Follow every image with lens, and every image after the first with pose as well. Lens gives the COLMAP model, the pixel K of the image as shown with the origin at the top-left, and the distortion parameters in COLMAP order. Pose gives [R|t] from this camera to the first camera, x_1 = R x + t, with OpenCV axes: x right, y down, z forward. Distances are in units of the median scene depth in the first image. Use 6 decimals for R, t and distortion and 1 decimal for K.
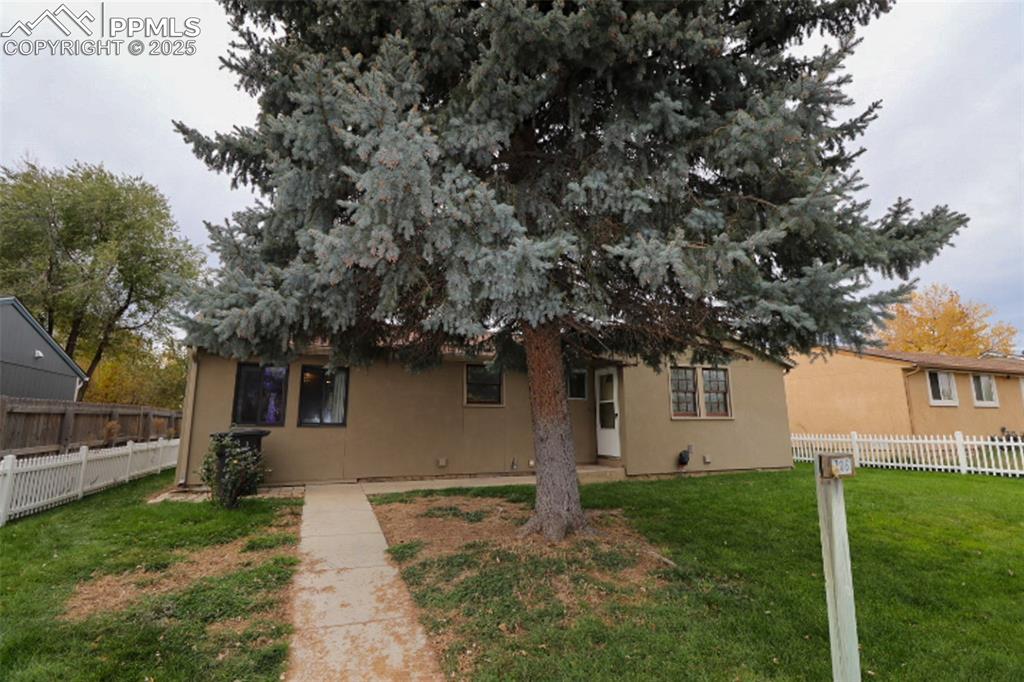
lens RADIAL K [[482.7, 0, 515.0], [0, 482.7, 338.6], [0, 0, 1]] dist [0.001196, -0.011134]
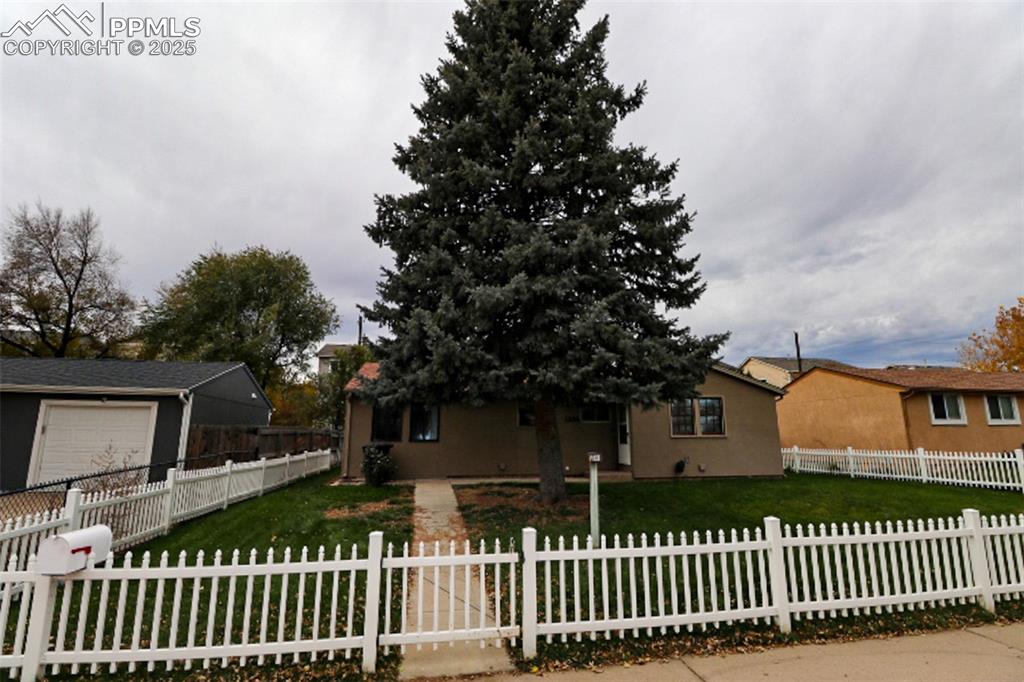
lens RADIAL K [[479.1, 0, 517.3], [0, 479.1, 345.1], [0, 0, 1]] dist [-0.001849, -0.000417]
pose [[0.982257, -0.033964, -0.184437, 0.160039], [0.030658, 0.999315, -0.020749, -0.074391], [0.185016, 0.014727, 0.982625, -0.392011]]
